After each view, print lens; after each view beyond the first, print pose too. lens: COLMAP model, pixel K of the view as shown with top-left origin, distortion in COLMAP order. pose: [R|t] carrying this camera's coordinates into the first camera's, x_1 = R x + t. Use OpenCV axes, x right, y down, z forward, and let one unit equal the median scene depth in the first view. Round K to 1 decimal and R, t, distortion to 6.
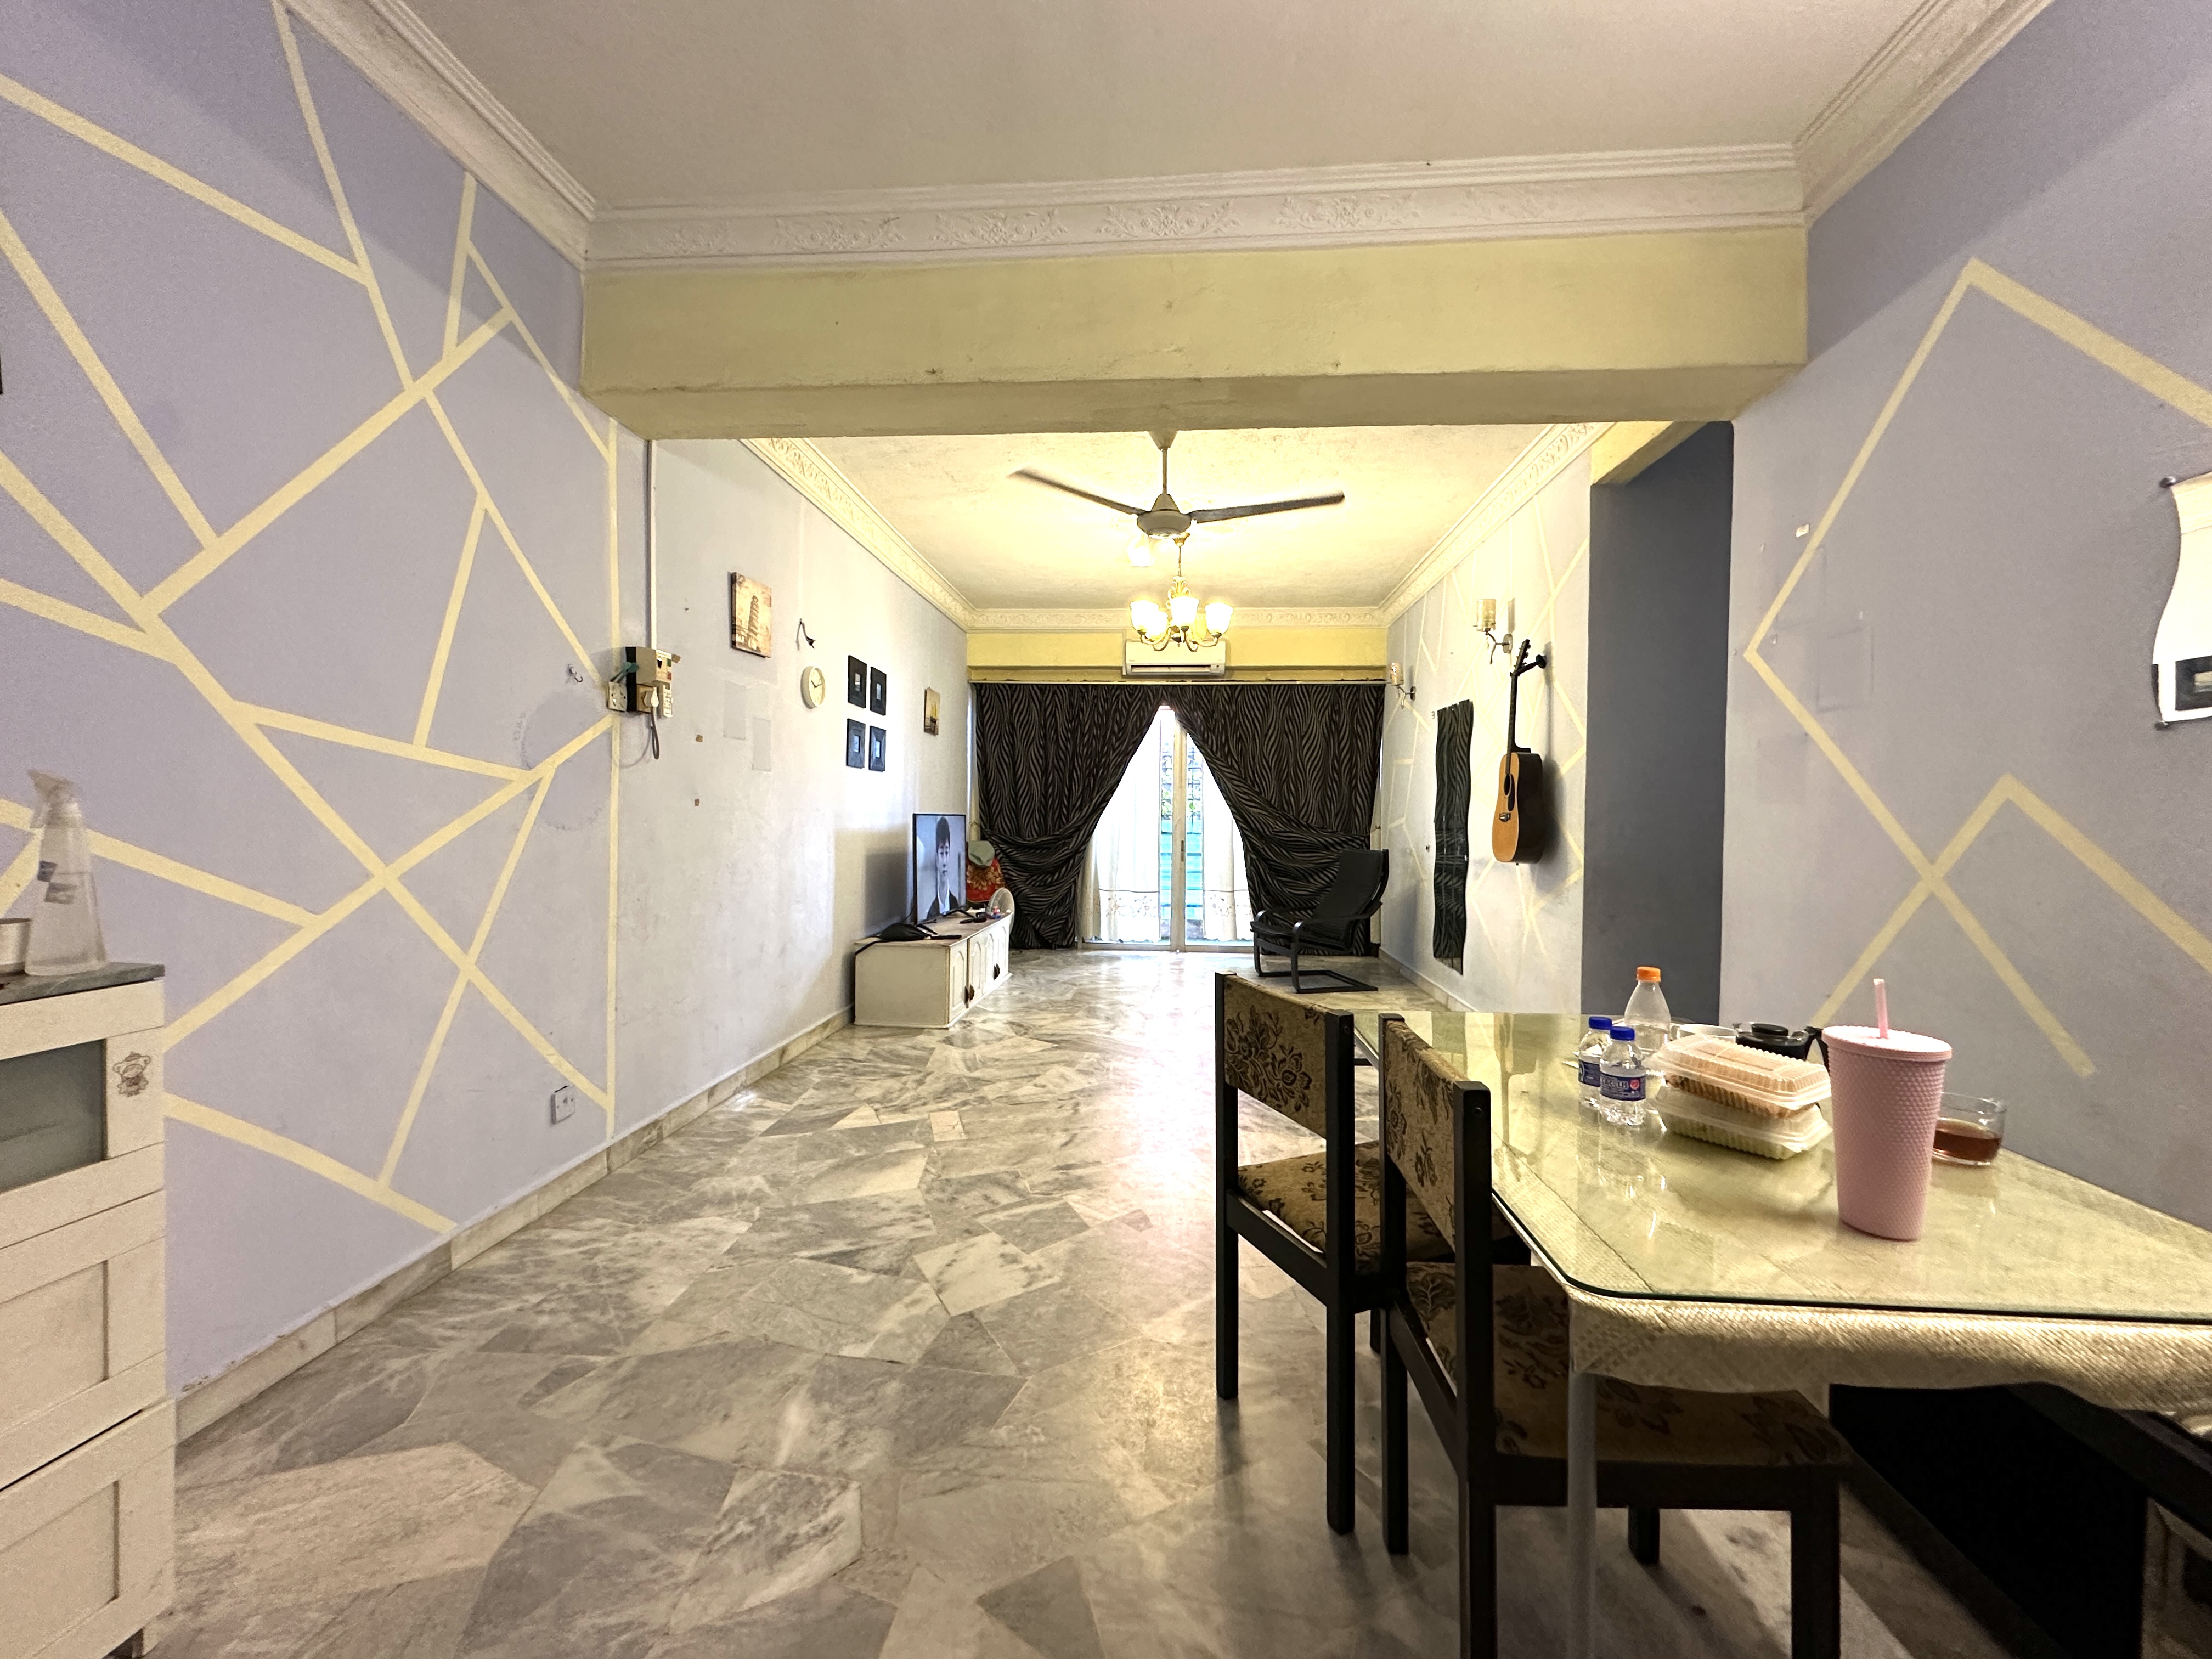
lens RADIAL K [[883.4, 0, 1106.7], [0, 883.4, 826.5], [0, 0, 1]] dist [-0.003799, -0.000294]
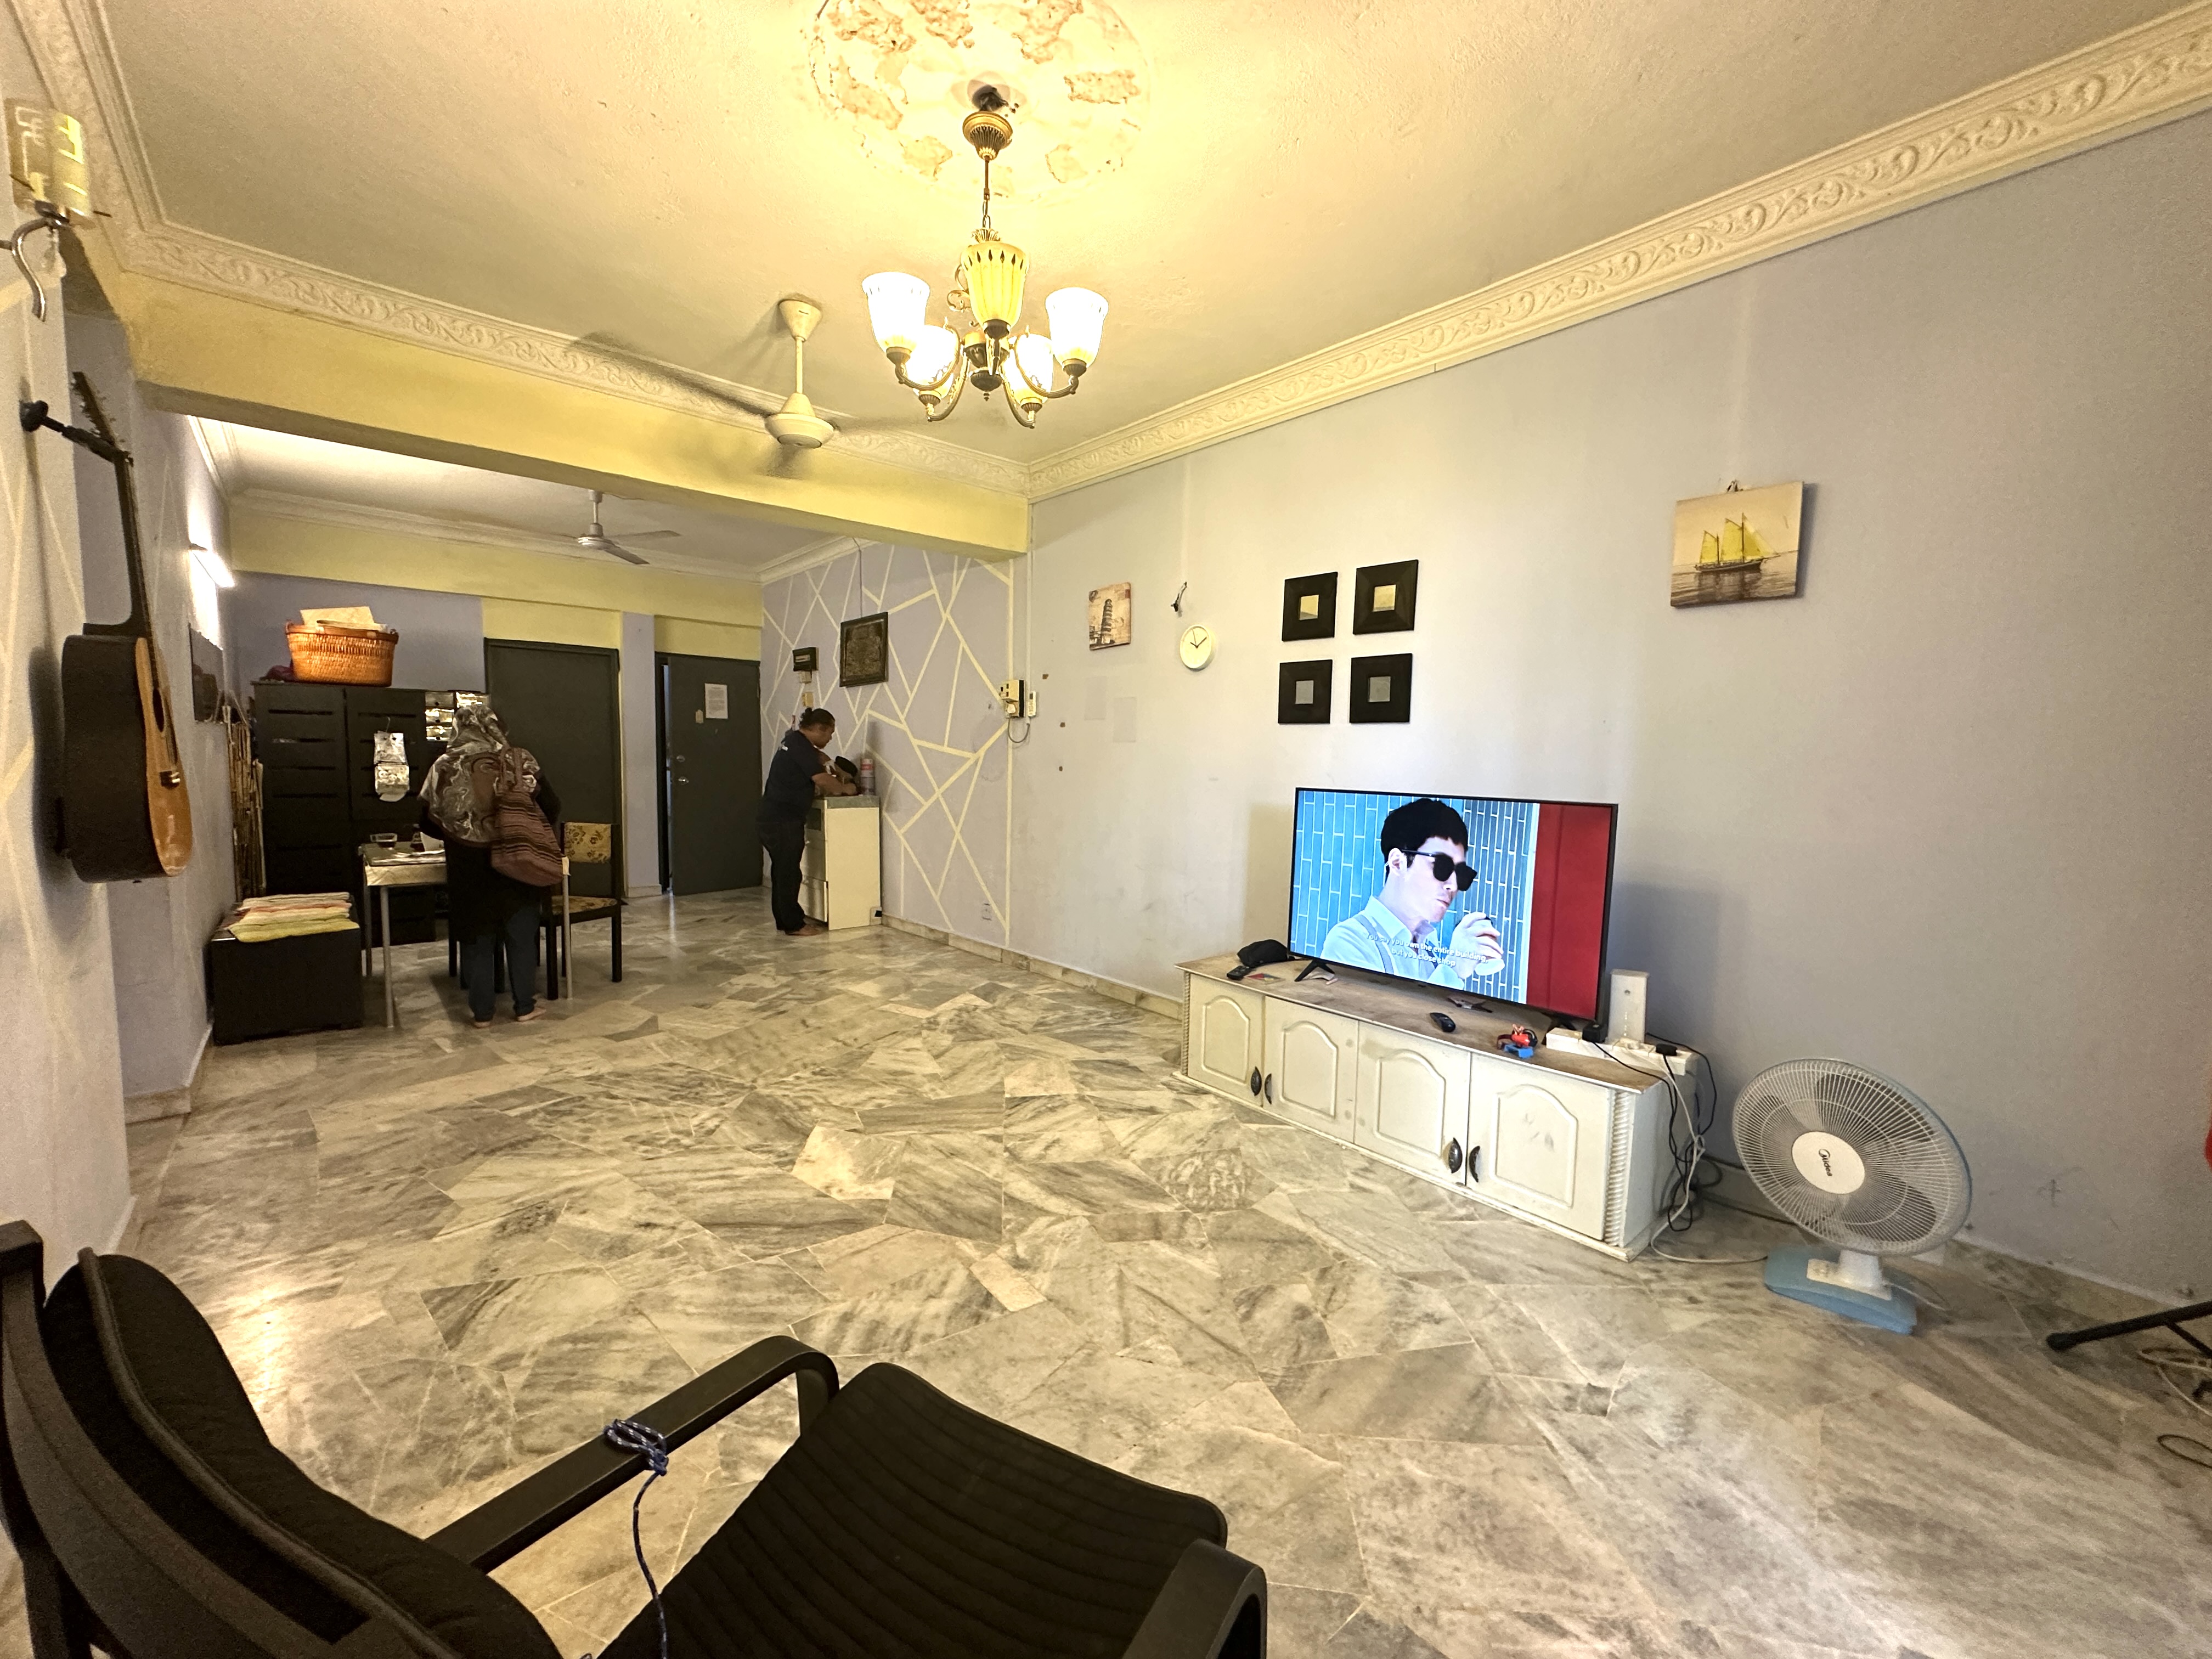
lens RADIAL K [[881.0, 0, 1106.8], [0, 881.0, 829.0], [0, 0, 1]] dist [-0.004763, 0.000674]
pose [[-0.691751, 0.034268, -0.721323, 0.485873], [-0.035933, 0.996003, 0.081778, -0.044392], [0.721242, 0.082489, -0.687754, 1.844514]]
